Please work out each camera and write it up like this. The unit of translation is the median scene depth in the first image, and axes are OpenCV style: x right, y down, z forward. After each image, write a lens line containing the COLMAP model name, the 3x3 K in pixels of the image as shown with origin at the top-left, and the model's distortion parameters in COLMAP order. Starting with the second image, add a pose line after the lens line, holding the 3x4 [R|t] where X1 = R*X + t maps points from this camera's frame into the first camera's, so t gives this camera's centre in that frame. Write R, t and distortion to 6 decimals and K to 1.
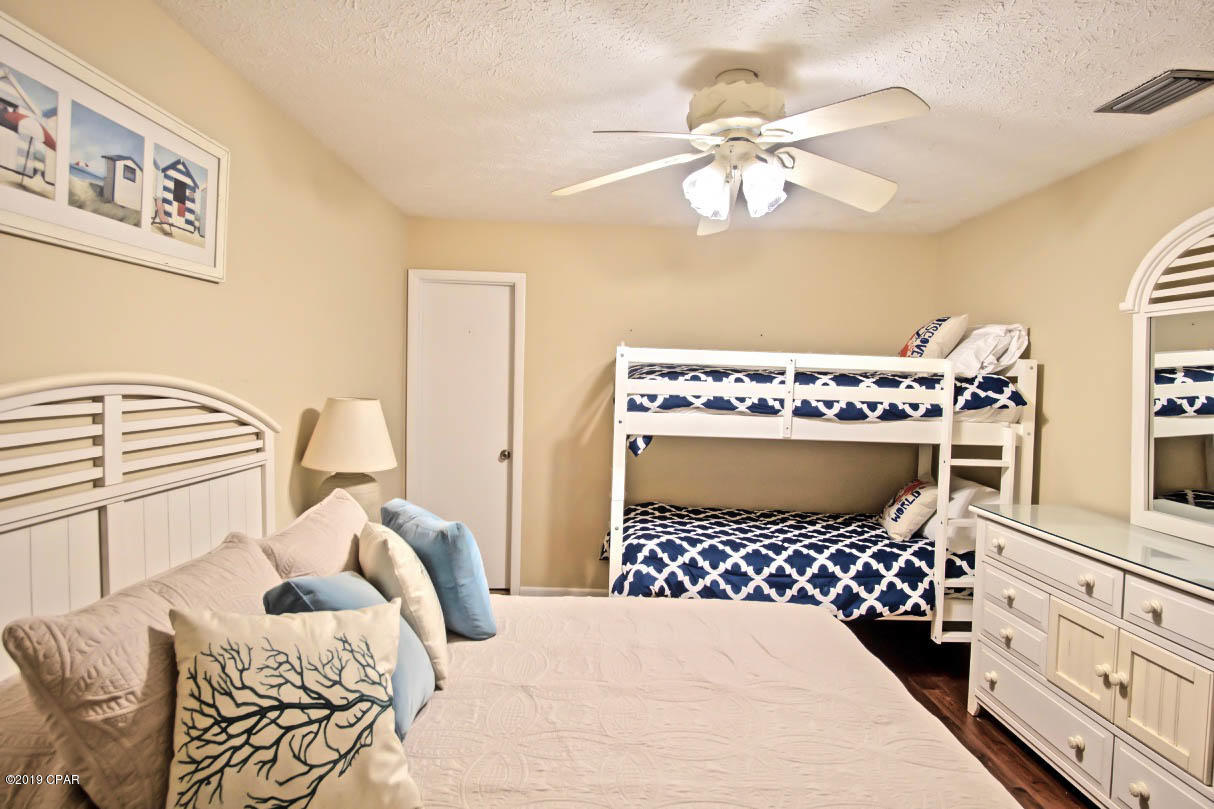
lens RADIAL K [[651.7, 0, 609.8], [0, 651.7, 402.2], [0, 0, 1]] dist [-0.027623, 0.001031]
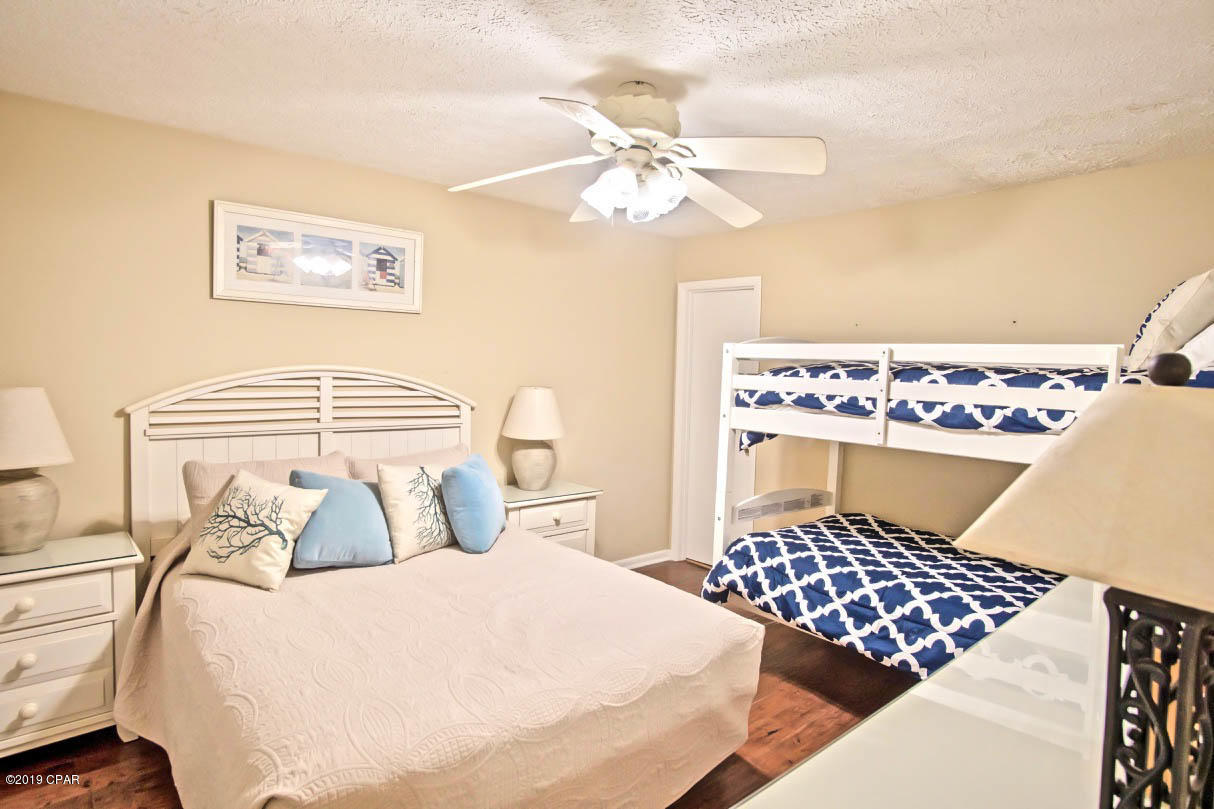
lens RADIAL K [[651.7, 0, 609.9], [0, 651.7, 404.9], [0, 0, 1]] dist [-0.027623, 0.001031]
pose [[0.649970, 0.036788, -0.759069, 0.683417], [-0.041404, 0.999058, 0.012966, 0.006953], [0.758831, 0.023001, 0.650881, 0.191030]]
